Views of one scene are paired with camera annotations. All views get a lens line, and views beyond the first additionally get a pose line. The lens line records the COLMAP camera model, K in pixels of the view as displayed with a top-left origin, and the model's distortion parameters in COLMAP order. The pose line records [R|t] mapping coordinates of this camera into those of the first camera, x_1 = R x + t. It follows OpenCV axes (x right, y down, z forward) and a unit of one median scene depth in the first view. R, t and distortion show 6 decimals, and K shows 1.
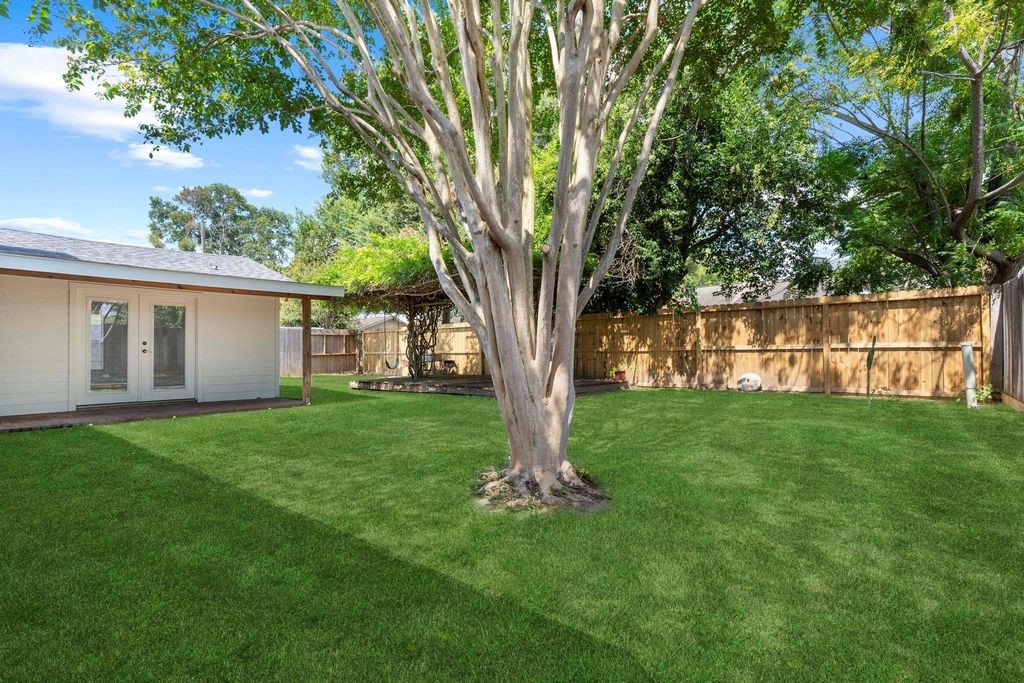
lens RADIAL K [[484.3, 0, 510.0], [0, 484.3, 341.3], [0, 0, 1]] dist [-0.001478, 0.000451]
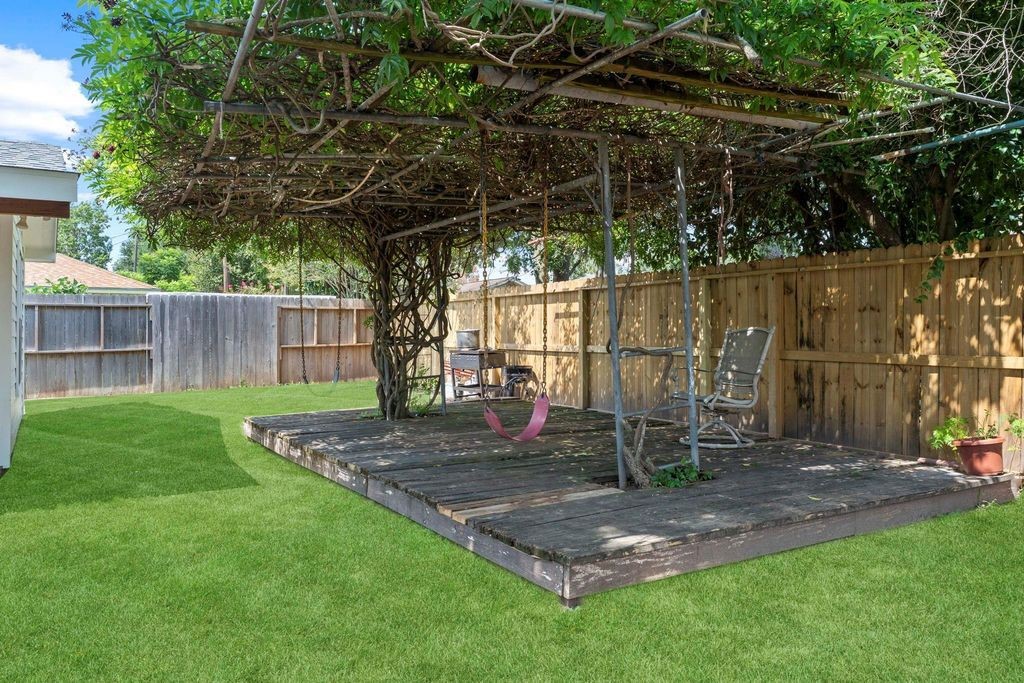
lens RADIAL K [[705.2, 0, 512.0], [0, 705.2, 341.5], [0, 0, 1]] dist [-0.001318, 0.000326]
pose [[0.958788, 0.014315, -0.283761, 0.057324], [-0.004585, 0.999379, 0.034926, -0.007351], [0.284085, -0.032185, 0.958259, 0.380809]]
